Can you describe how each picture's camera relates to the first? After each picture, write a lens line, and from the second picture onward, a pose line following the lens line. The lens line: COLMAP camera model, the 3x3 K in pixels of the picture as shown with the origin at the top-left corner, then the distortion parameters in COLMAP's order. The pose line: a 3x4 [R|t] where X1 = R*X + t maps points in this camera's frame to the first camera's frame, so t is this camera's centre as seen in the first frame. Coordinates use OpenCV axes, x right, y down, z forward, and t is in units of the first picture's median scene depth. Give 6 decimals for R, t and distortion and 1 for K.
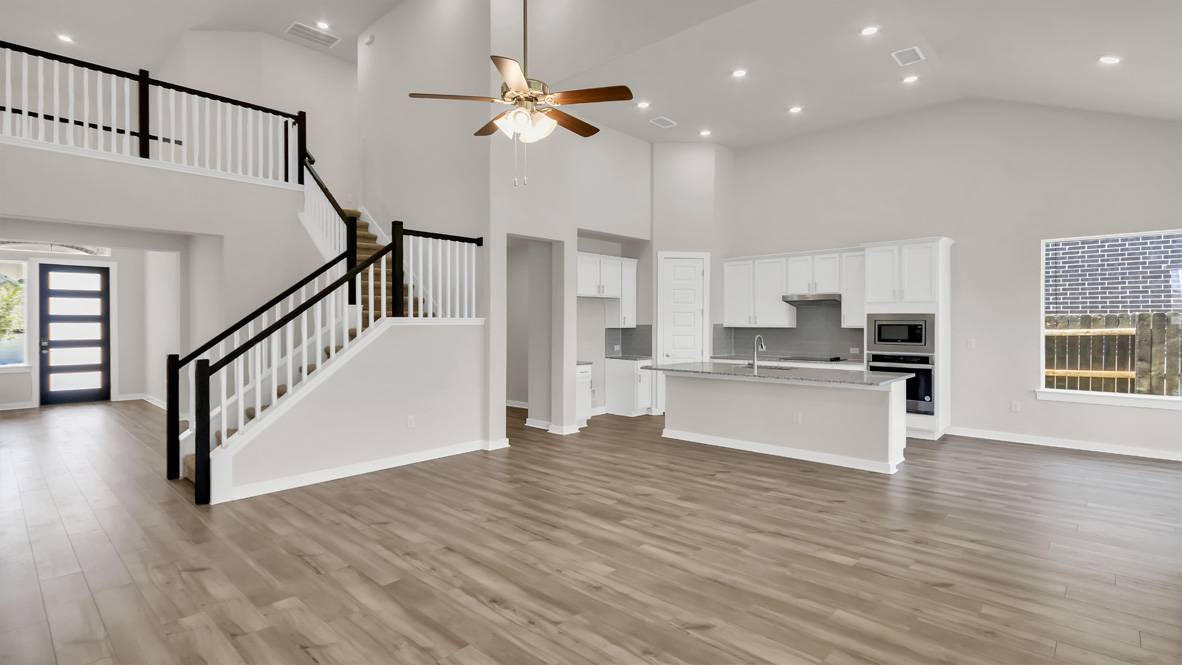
lens RADIAL K [[535.4, 0, 605.5], [0, 535.4, 329.1], [0, 0, 1]] dist [0.002179, 0.001577]
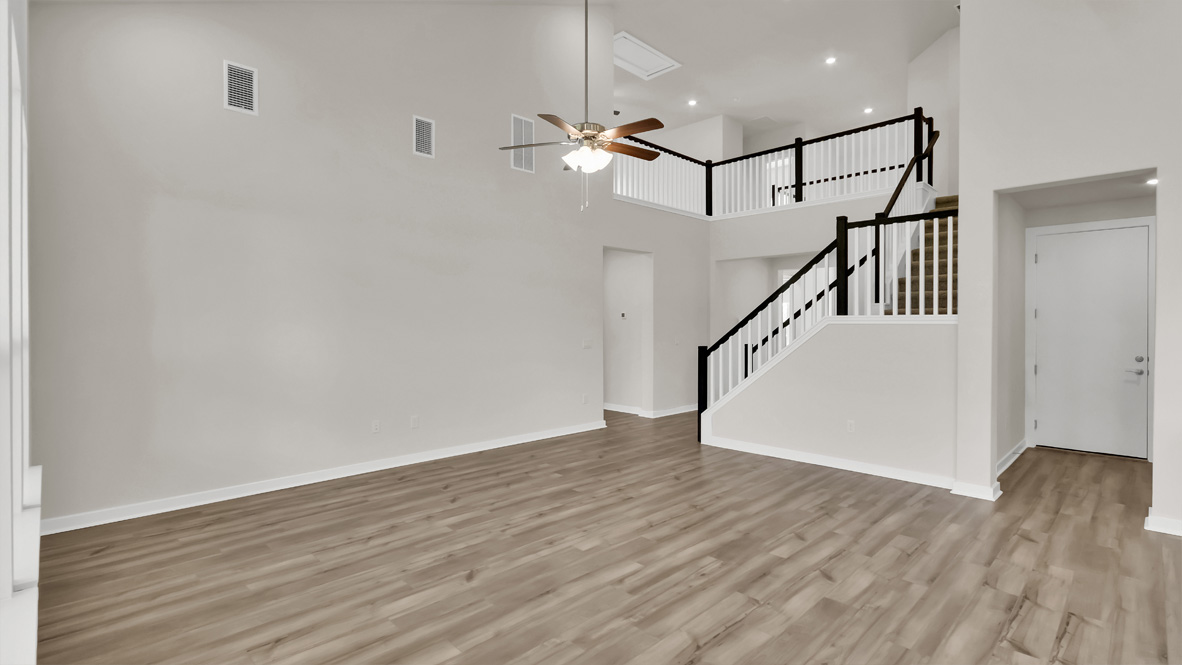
lens RADIAL K [[535.4, 0, 588.1], [0, 535.4, 328.1], [0, 0, 1]] dist [0.002179, 0.001577]
pose [[-0.025569, 0.010517, -0.999618, 0.876397], [-0.013088, 0.999855, 0.010854, -0.005804], [0.999587, 0.013360, -0.025428, 0.833274]]
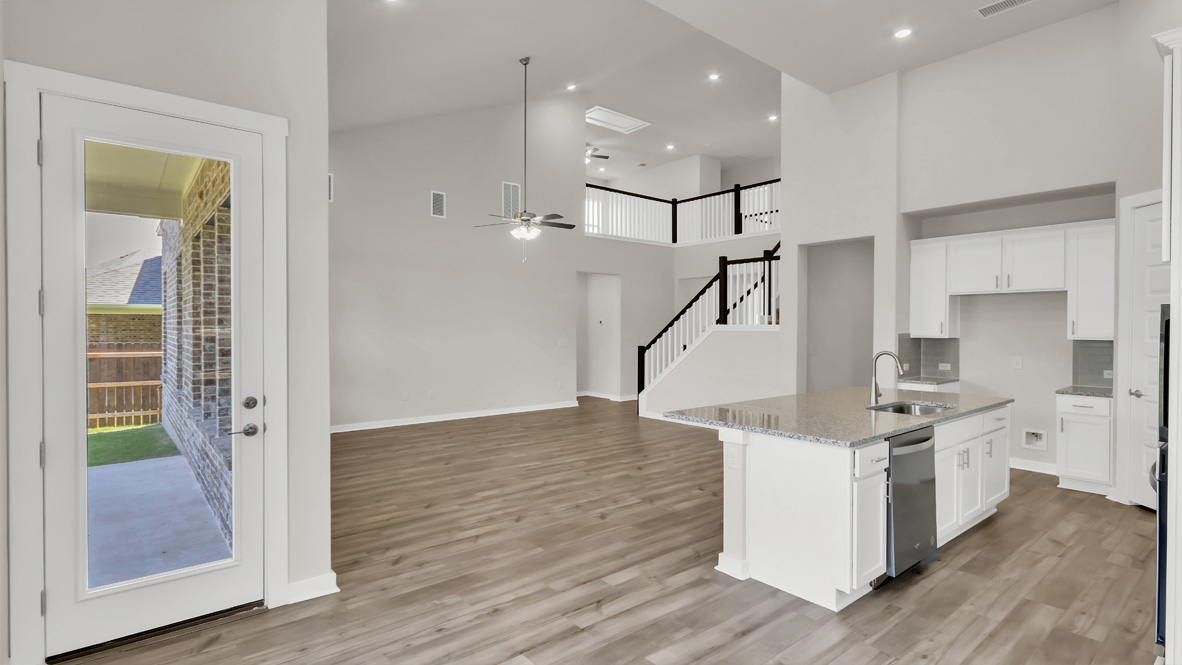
lens RADIAL K [[535.4, 0, 607.0], [0, 535.4, 333.3], [0, 0, 1]] dist [0.002179, 0.001577]
pose [[-0.073125, 0.013920, -0.997226, 1.529051], [-0.017265, 0.999735, 0.015221, -0.023778], [0.997173, 0.018330, -0.072866, 1.180068]]
